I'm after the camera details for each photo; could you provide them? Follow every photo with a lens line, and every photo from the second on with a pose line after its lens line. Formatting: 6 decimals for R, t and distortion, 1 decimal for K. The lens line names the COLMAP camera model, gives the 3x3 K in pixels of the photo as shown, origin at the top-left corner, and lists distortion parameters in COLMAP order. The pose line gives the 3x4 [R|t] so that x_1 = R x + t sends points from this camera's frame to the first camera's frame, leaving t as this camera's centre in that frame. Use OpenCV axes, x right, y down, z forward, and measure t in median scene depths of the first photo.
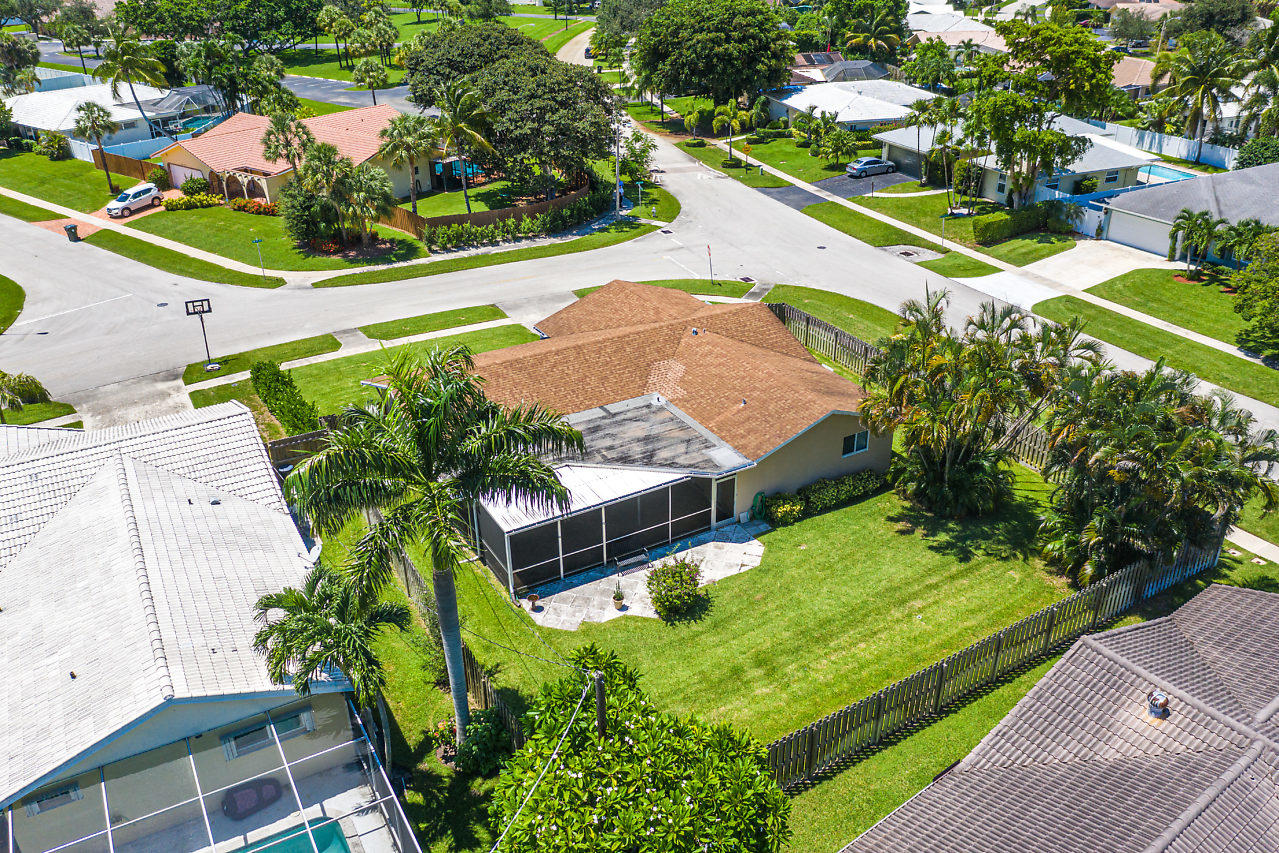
lens RADIAL K [[1016.7, 0, 643.4], [0, 1016.7, 422.8], [0, 0, 1]] dist [-0.010470, -0.003448]
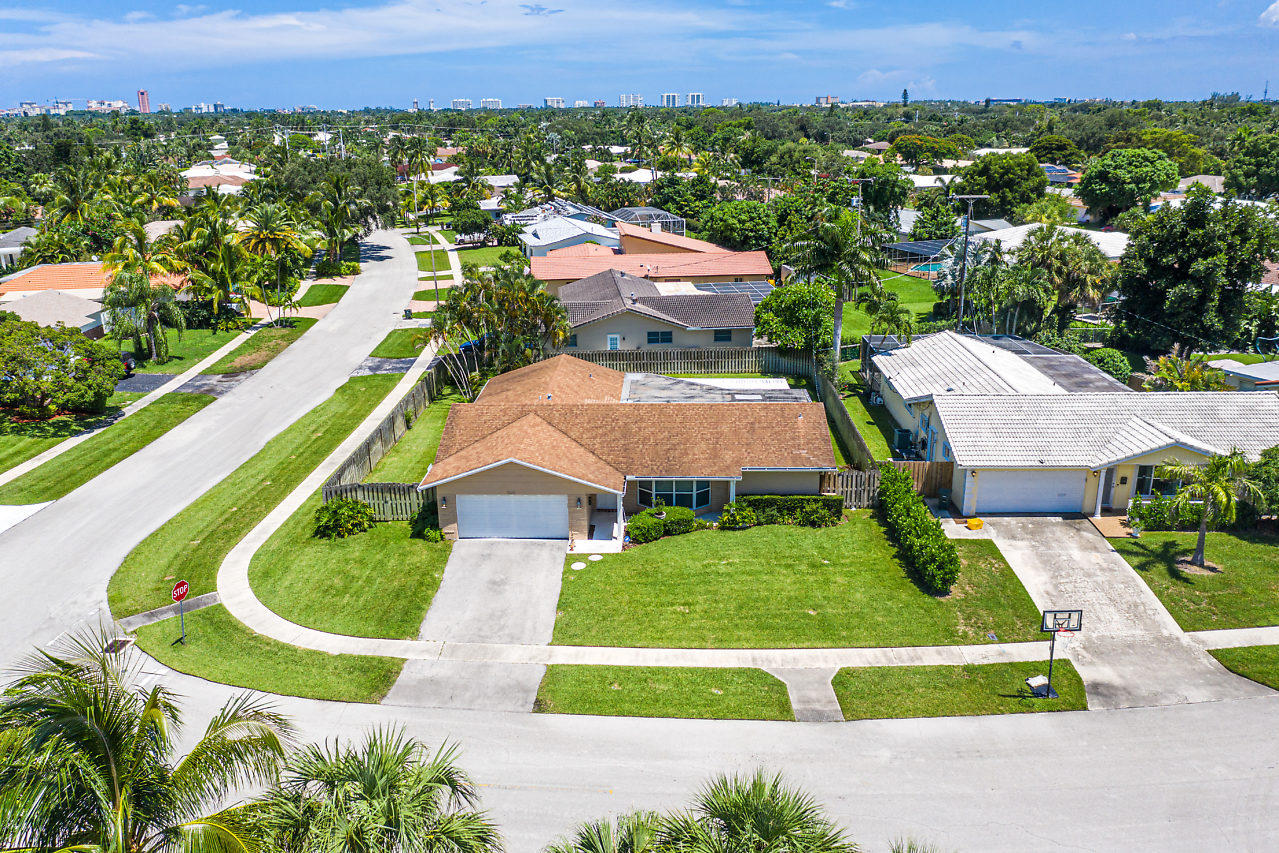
lens RADIAL K [[1016.7, 0, 637.6], [0, 1016.7, 425.5], [0, 0, 1]] dist [-0.010470, -0.003448]
pose [[-0.854988, -0.134584, 0.500882, -0.479796], [0.251028, 0.737710, 0.626713, -0.595887], [-0.453852, 0.661567, -0.596948, 1.311611]]
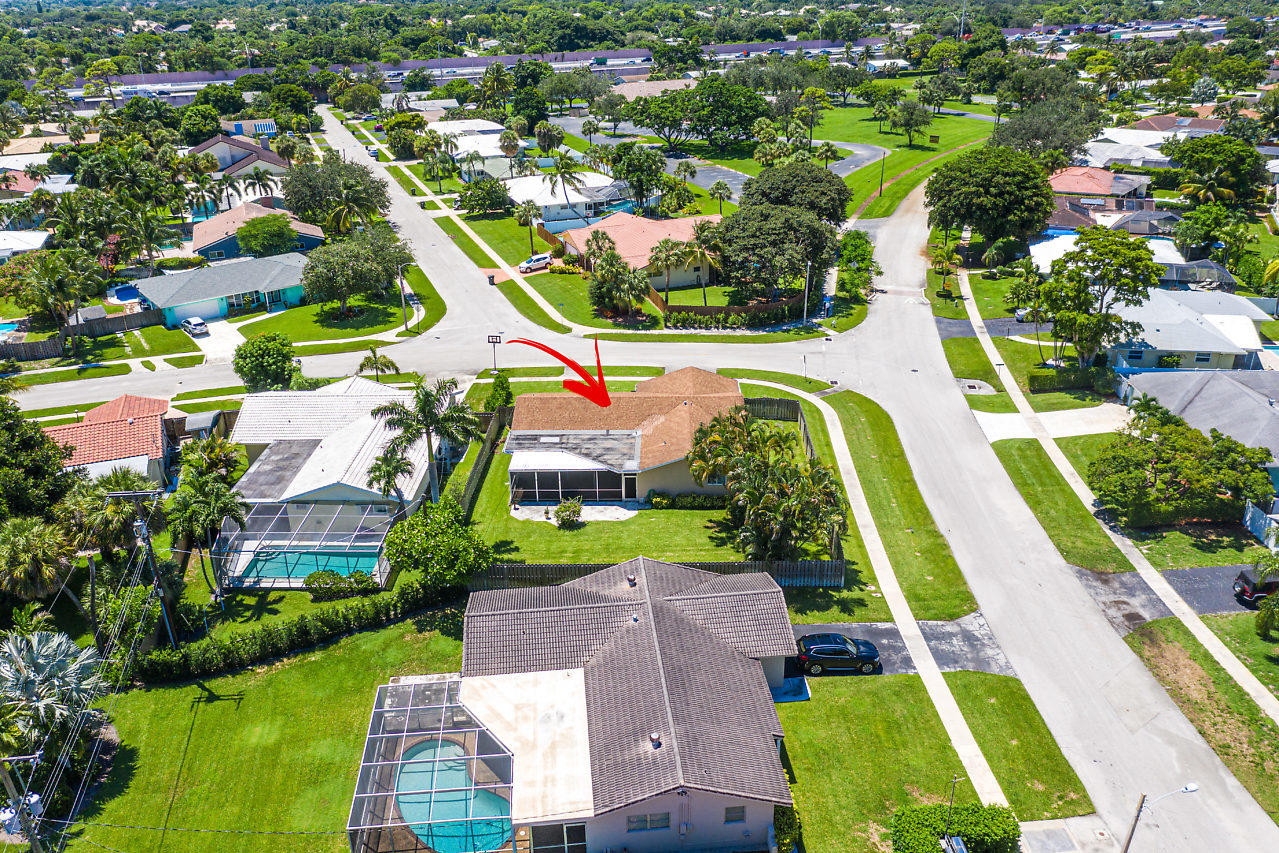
lens RADIAL K [[1016.7, 0, 638.1], [0, 1016.7, 428.1], [0, 0, 1]] dist [-0.010470, -0.003448]
pose [[0.857383, 0.211499, -0.469214, 0.651675], [-0.227880, 0.973432, 0.022377, -0.054359], [0.461481, 0.087739, 0.882801, -0.475531]]
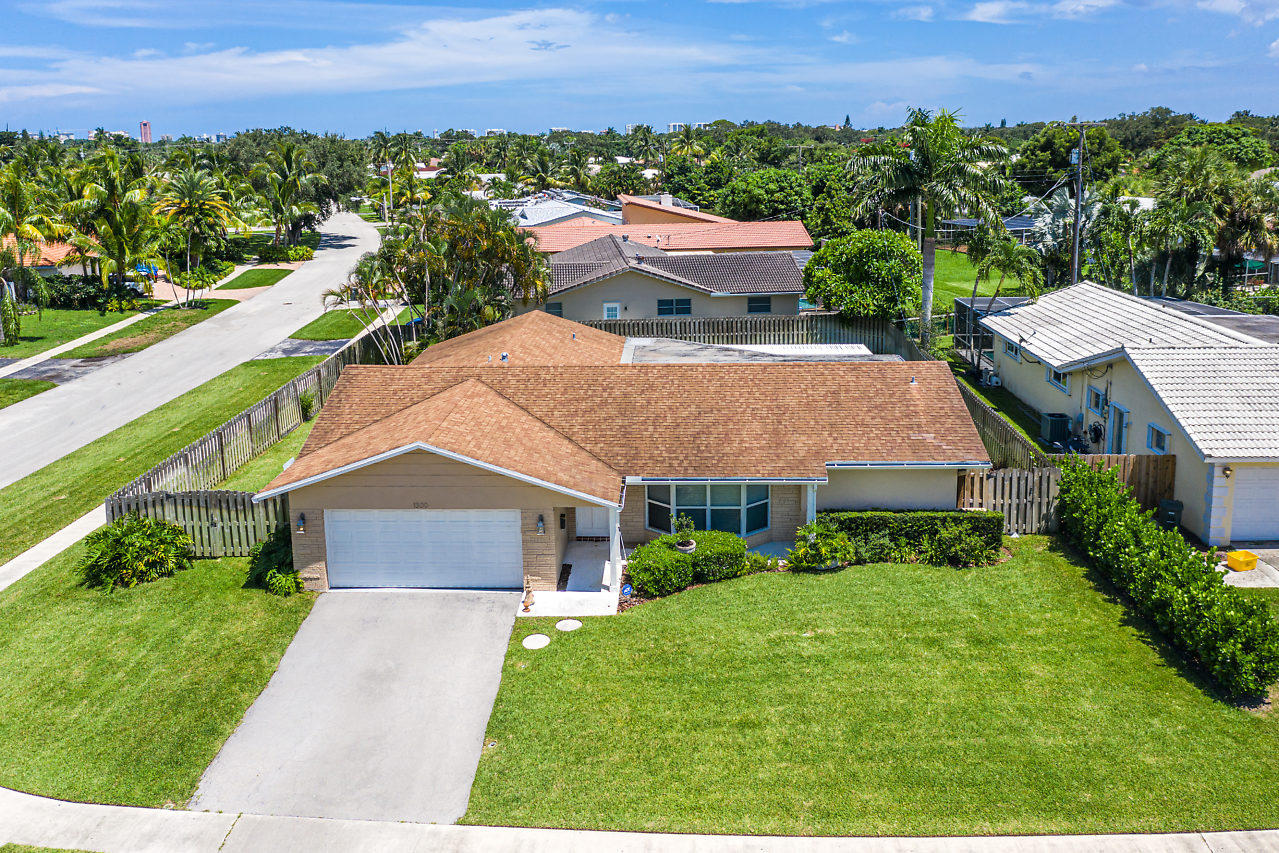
lens RADIAL K [[1016.7, 0, 621.9], [0, 1016.7, 346.2], [0, 0, 1]] dist [-0.010470, -0.003448]
pose [[-0.843696, -0.070303, 0.532199, -0.319183], [0.268149, 0.803654, 0.531259, -0.364608], [-0.465053, 0.590929, -0.659188, 1.136874]]
